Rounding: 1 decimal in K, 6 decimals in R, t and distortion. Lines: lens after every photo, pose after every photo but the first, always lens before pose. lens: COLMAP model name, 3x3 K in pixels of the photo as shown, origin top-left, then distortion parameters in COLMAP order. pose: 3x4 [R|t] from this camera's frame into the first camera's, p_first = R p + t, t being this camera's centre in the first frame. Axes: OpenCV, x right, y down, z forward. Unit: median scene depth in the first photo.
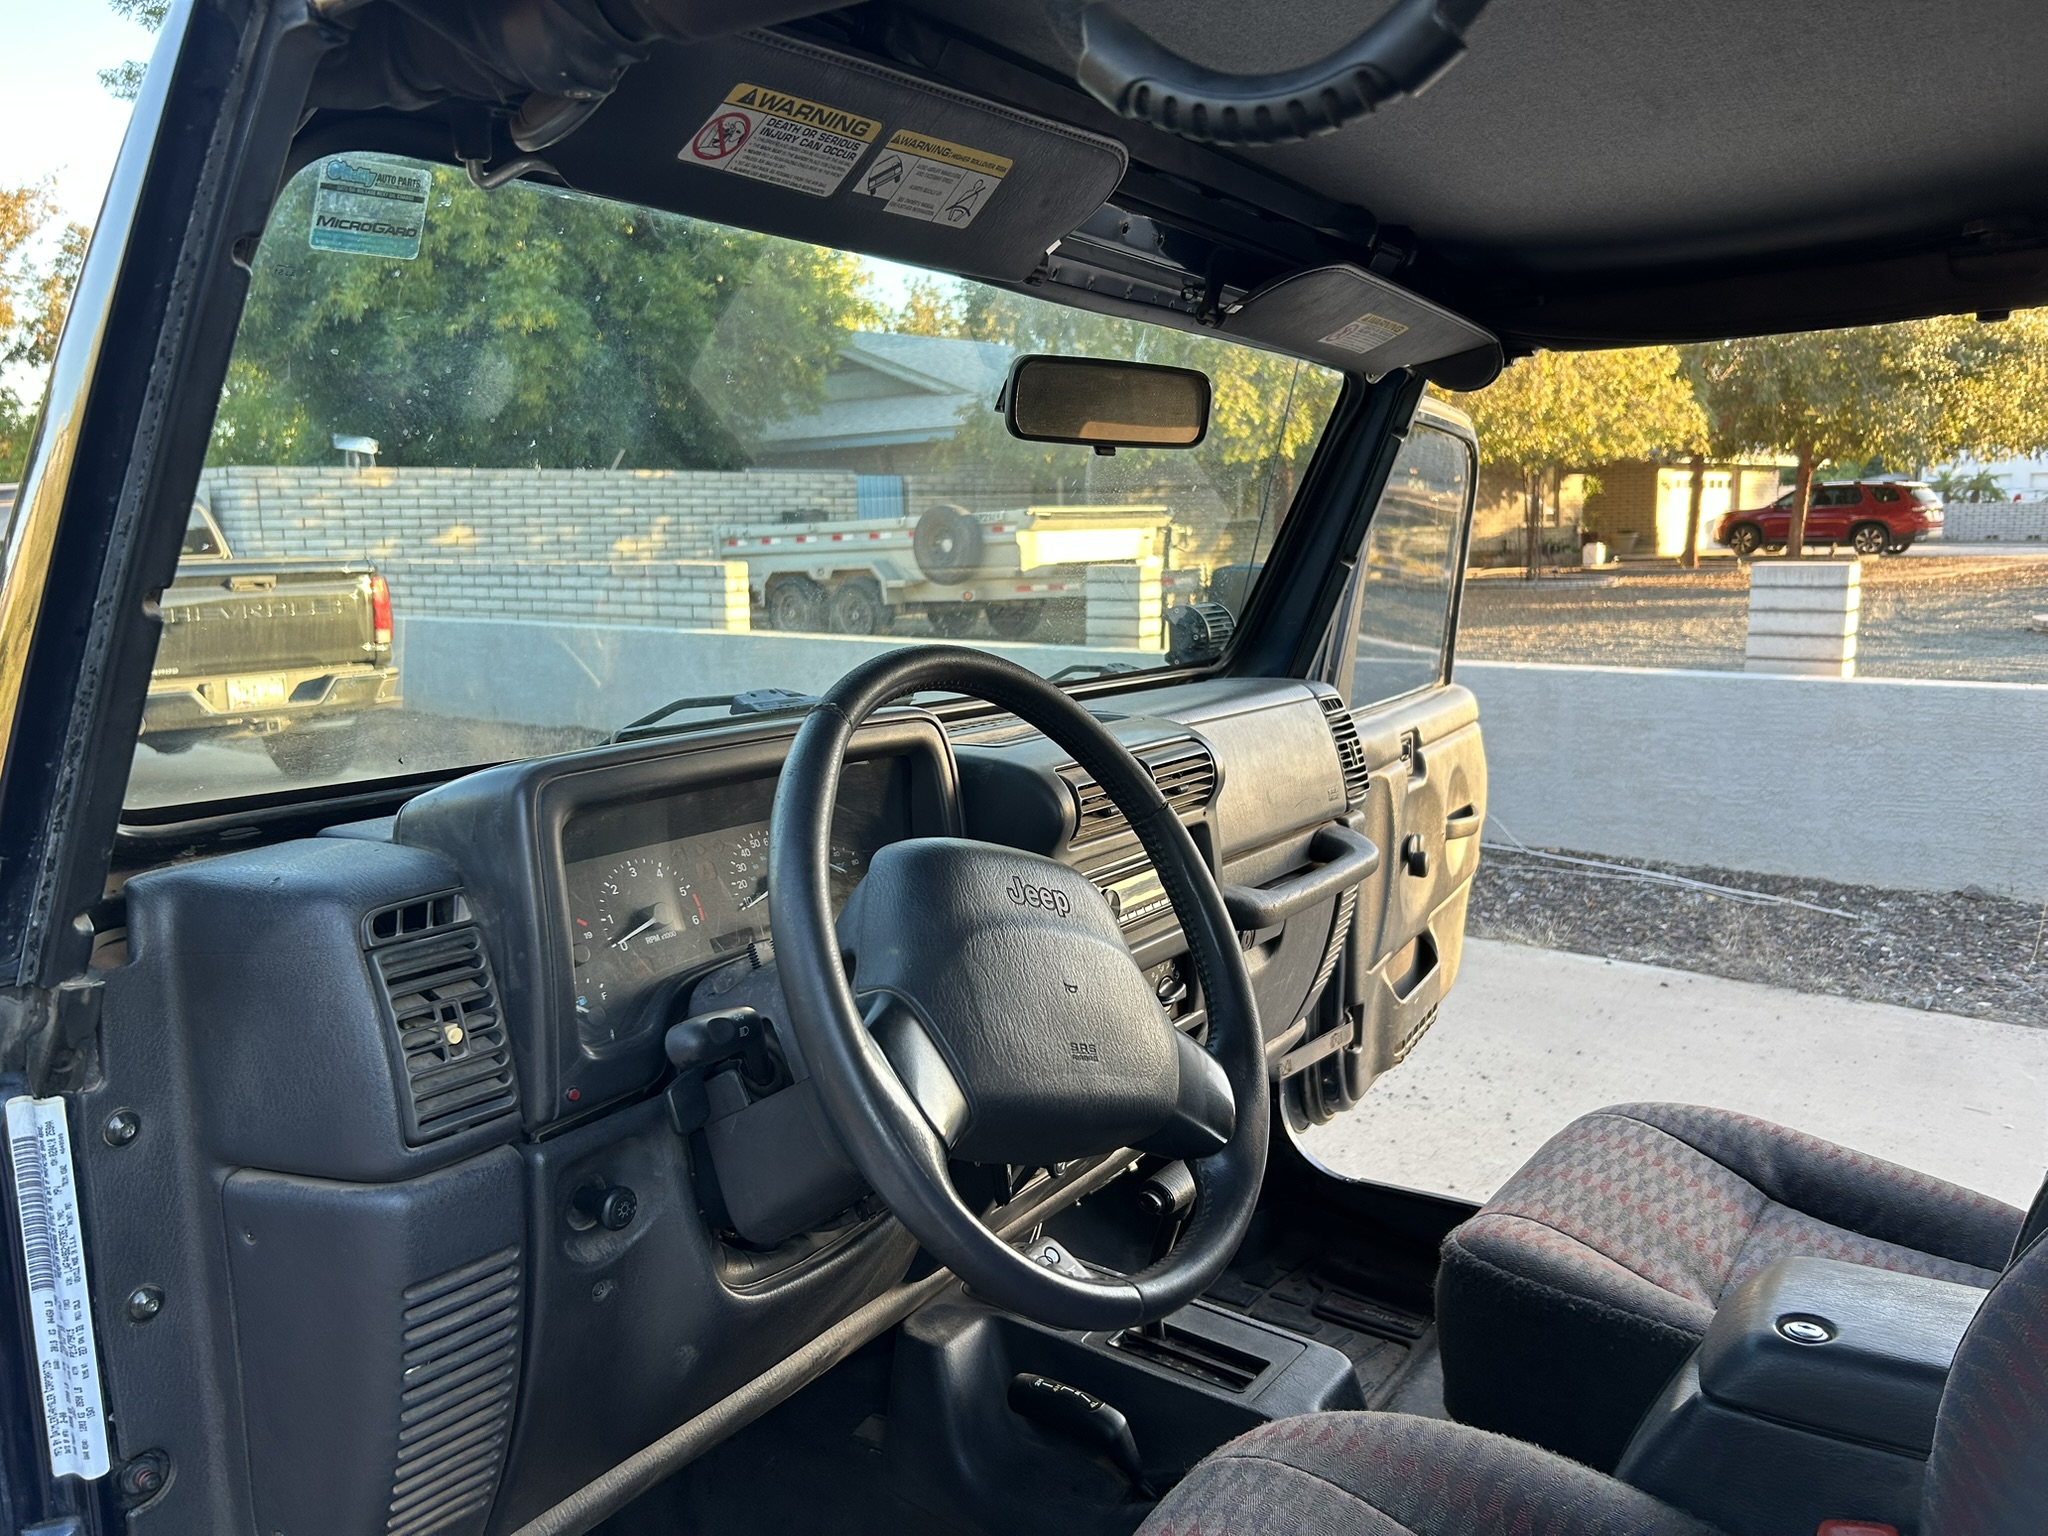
lens RADIAL K [[1537.4, 0, 1024.0], [0, 1537.4, 768.0], [0, 0, 1]] dist [-0.002683, 0.001139]
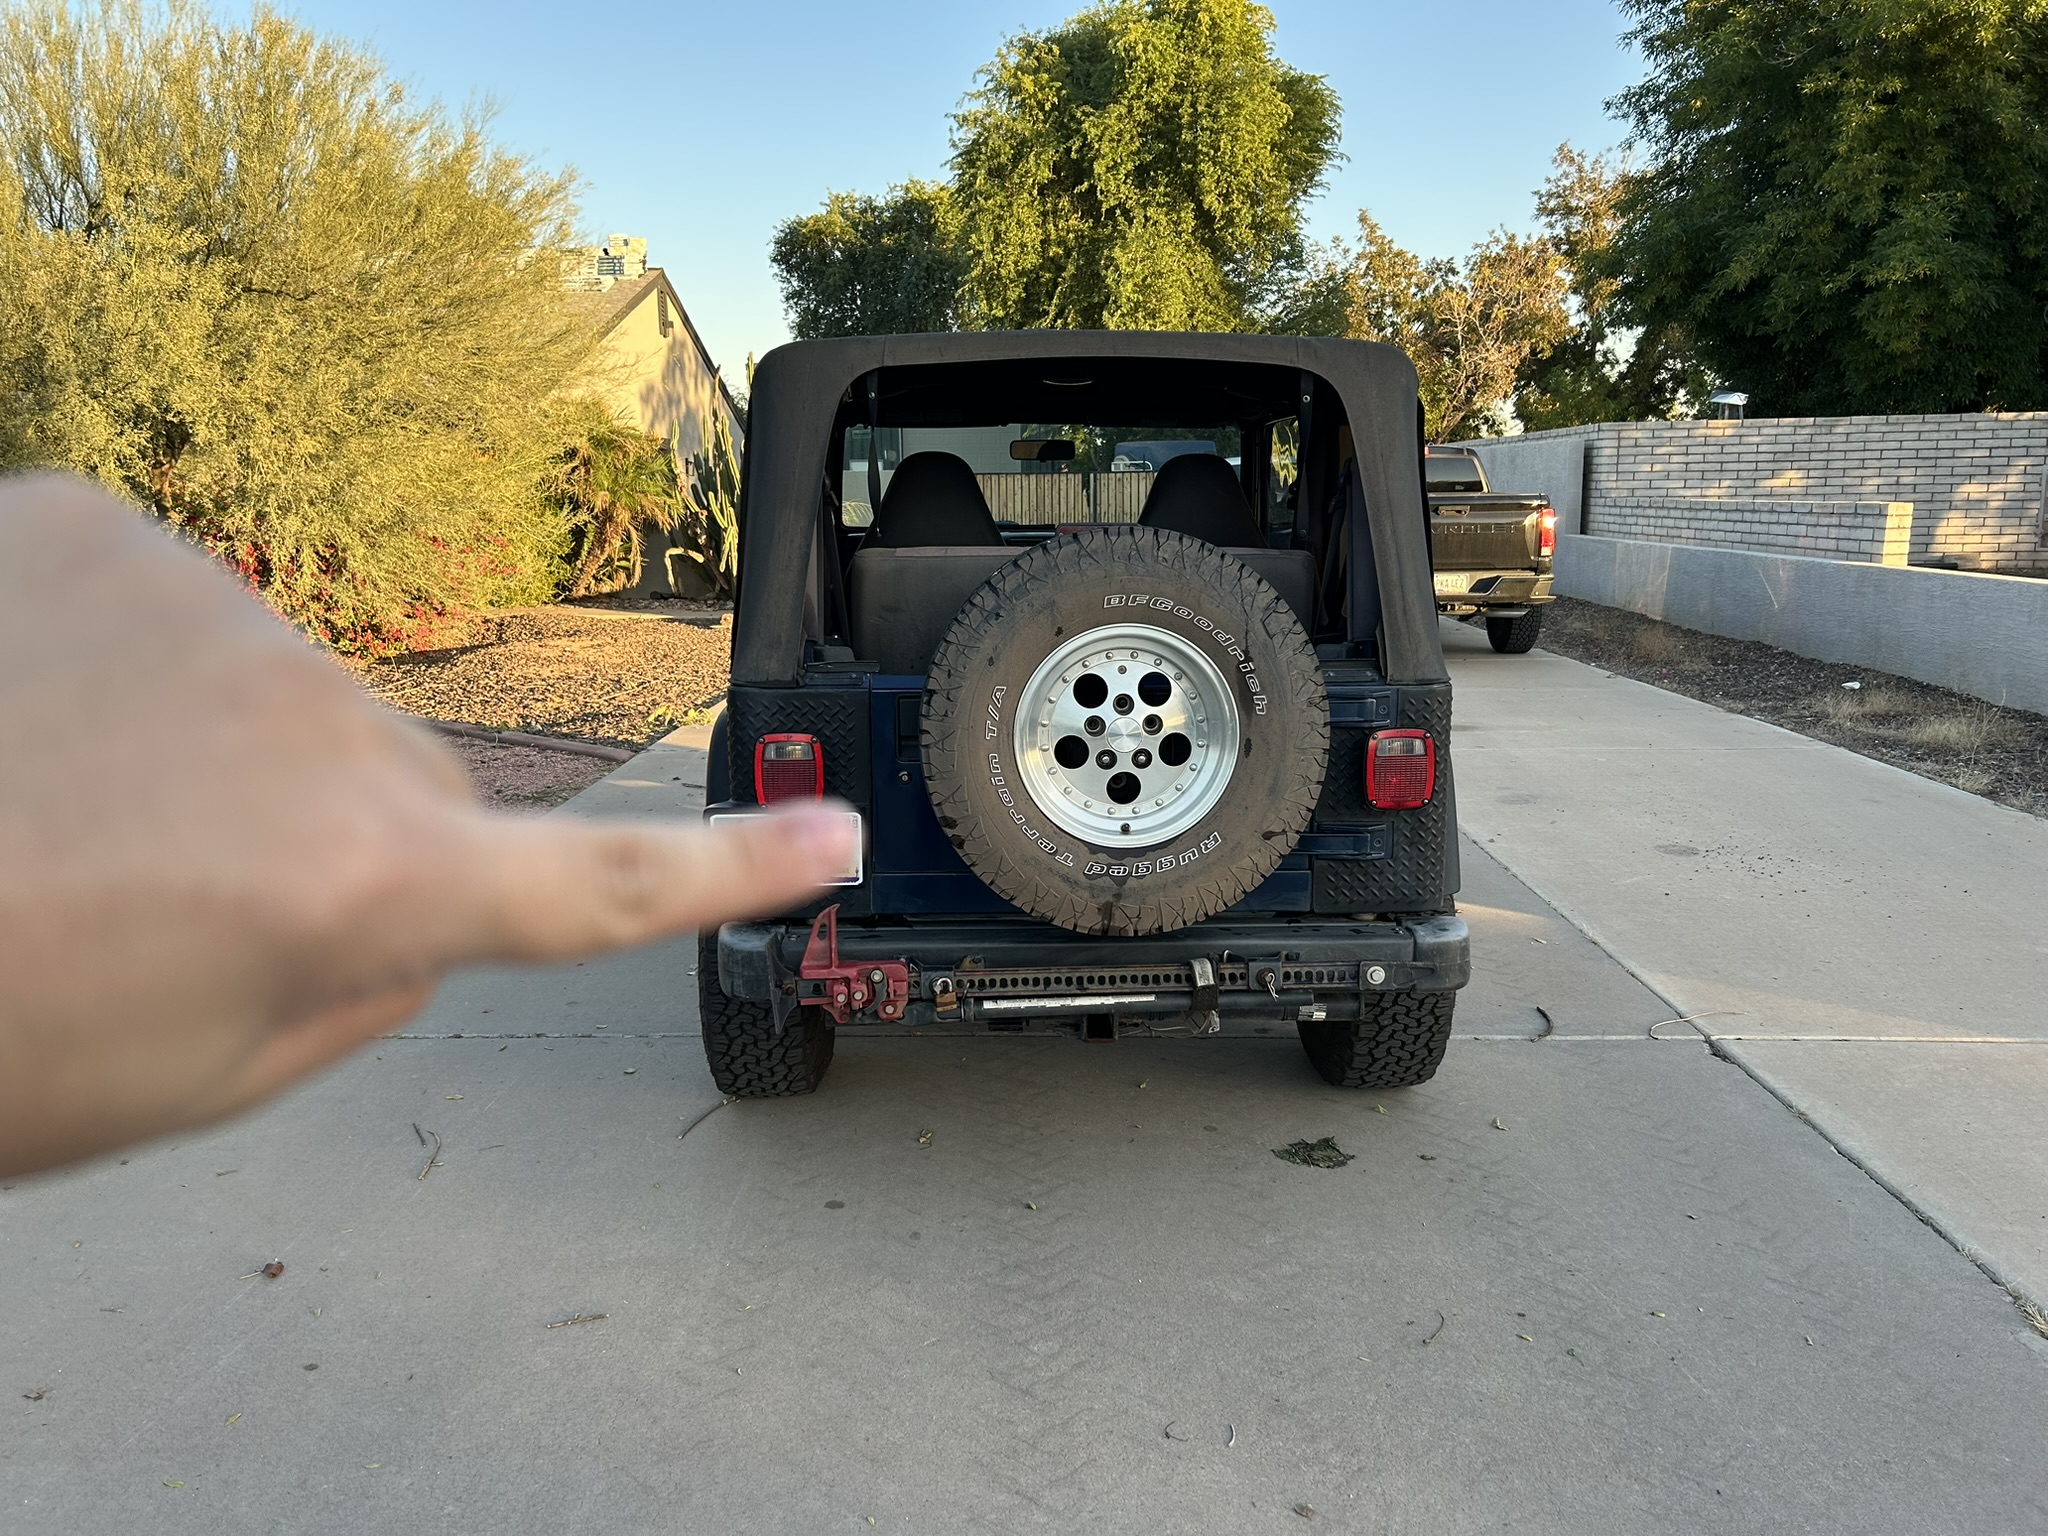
lens RADIAL K [[1537.4, 0, 1024.0], [0, 1537.4, 768.0], [0, 0, 1]] dist [-0.002683, 0.001139]
pose [[0.579788, 0.150632, -0.800722, 0.237094], [-0.120546, 0.987805, 0.098541, 0.014663], [0.805800, 0.039391, 0.590876, -0.103081]]
